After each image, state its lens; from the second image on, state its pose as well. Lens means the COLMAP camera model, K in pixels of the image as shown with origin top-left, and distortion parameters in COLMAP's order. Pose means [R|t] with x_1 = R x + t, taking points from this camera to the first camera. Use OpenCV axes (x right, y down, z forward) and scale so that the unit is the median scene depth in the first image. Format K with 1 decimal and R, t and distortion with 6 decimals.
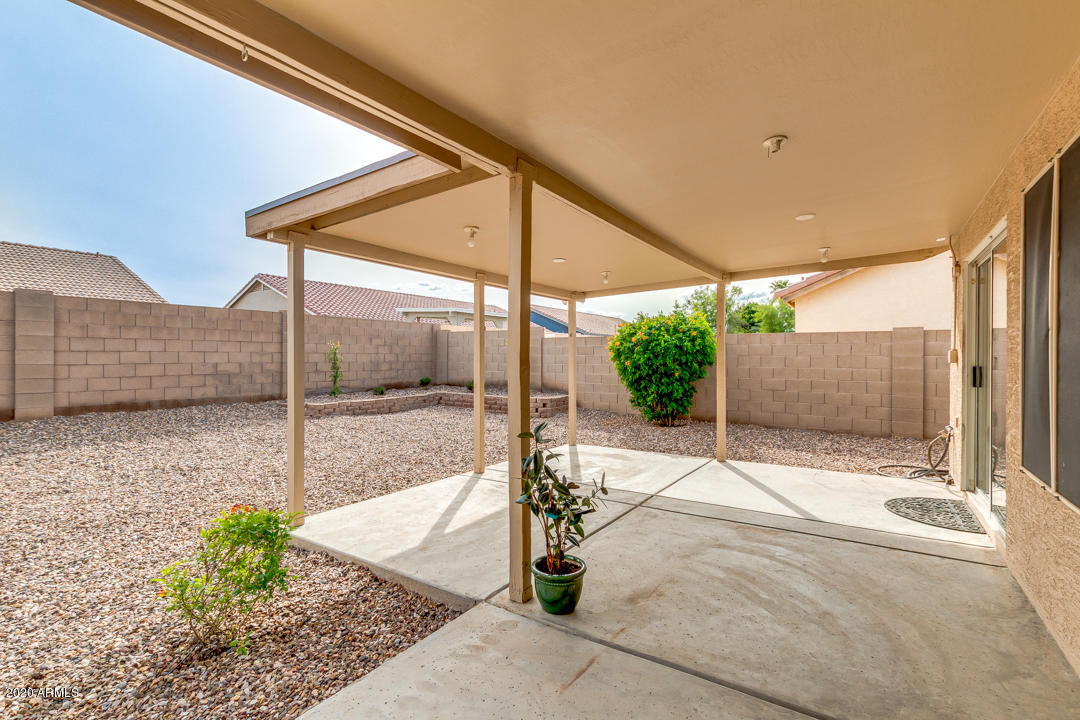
lens RADIAL K [[491.6, 0, 540.0], [0, 491.6, 360.0], [0, 0, 1]] dist [-0.004667, -0.000411]
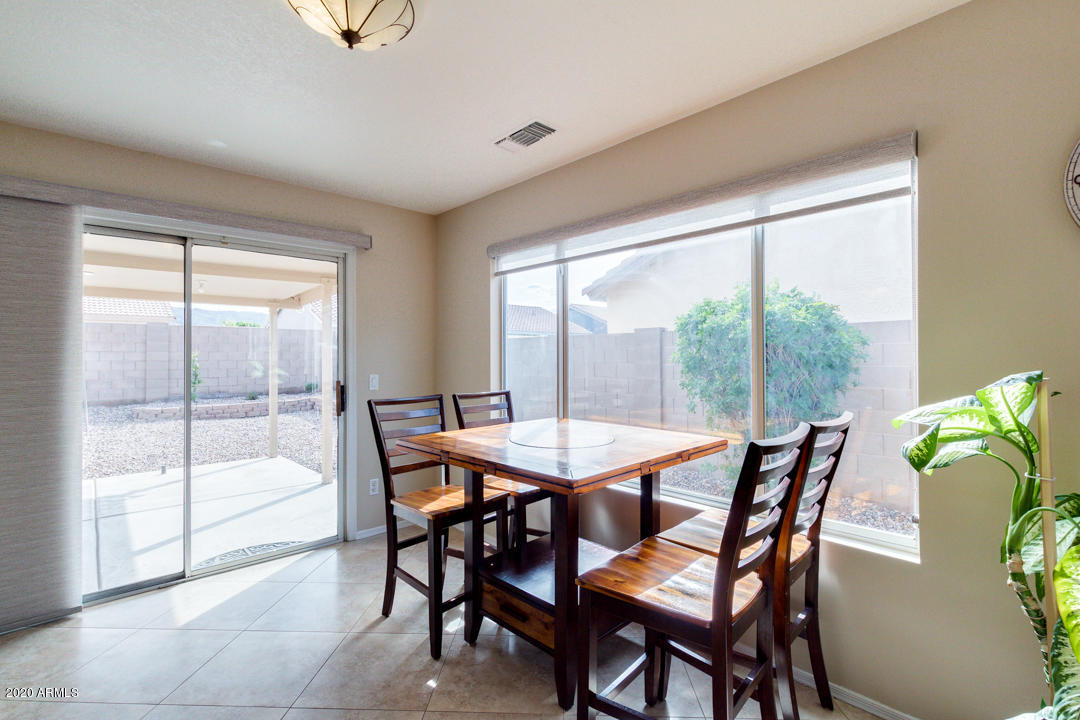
lens RADIAL K [[495.2, 0, 541.0], [0, 495.2, 357.1], [0, 0, 1]] dist [0.001404, 0.000978]
pose [[0.974926, -0.007603, -0.222399, 0.655682], [0.005727, 0.999942, -0.009081, -0.009634], [0.222455, 0.007580, 0.974913, 0.132753]]
